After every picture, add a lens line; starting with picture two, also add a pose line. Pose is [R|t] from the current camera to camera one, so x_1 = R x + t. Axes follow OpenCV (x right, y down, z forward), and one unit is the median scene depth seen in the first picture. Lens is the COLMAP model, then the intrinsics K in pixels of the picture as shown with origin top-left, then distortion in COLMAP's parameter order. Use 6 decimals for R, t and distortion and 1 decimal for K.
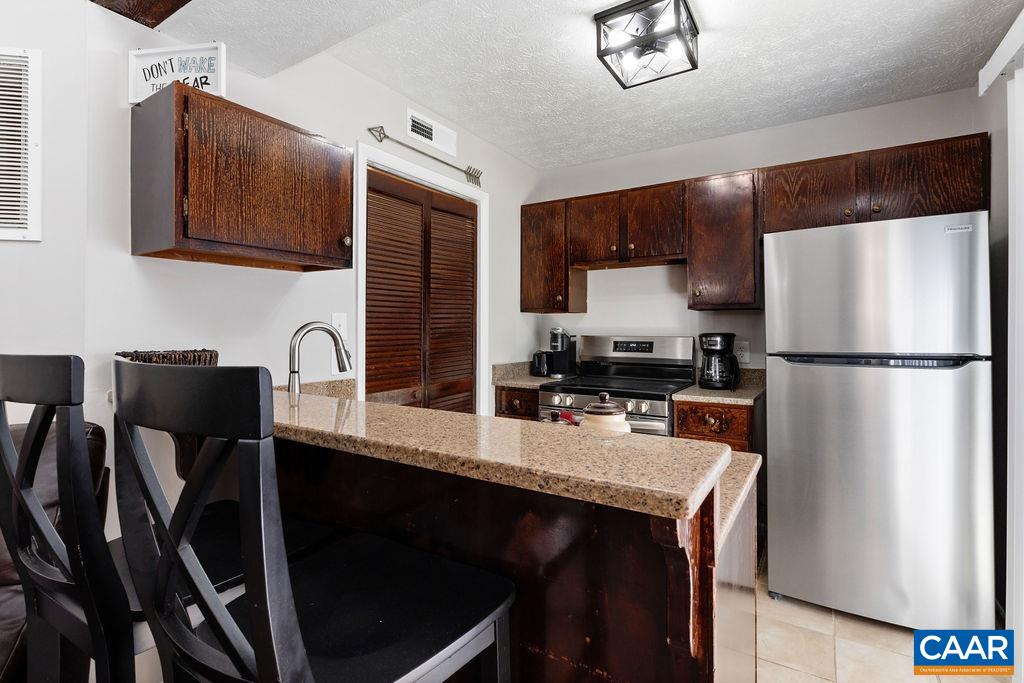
lens RADIAL K [[489.5, 0, 510.6], [0, 489.5, 322.8], [0, 0, 1]] dist [-0.006095, -0.000194]
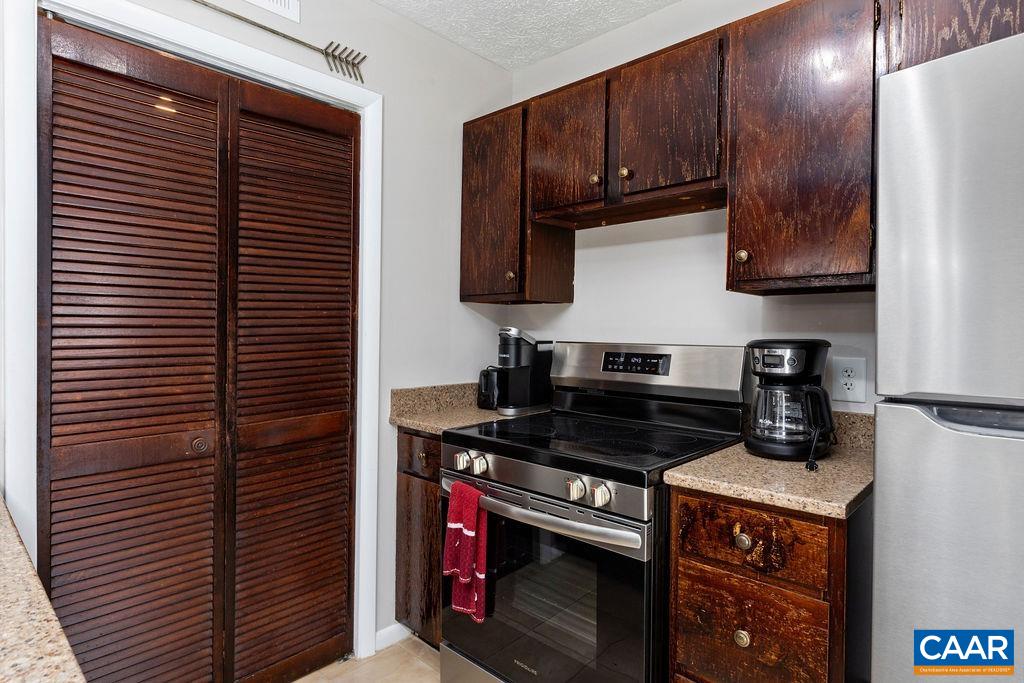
lens RADIAL K [[554.5, 0, 511.5], [0, 554.5, 341.3], [0, 0, 1]] dist [0.004354, -0.000845]
pose [[0.983232, 0.009890, -0.182090, 0.242490], [-0.004321, 0.999511, 0.030954, 0.006606], [0.182307, -0.029648, 0.982794, 0.396094]]
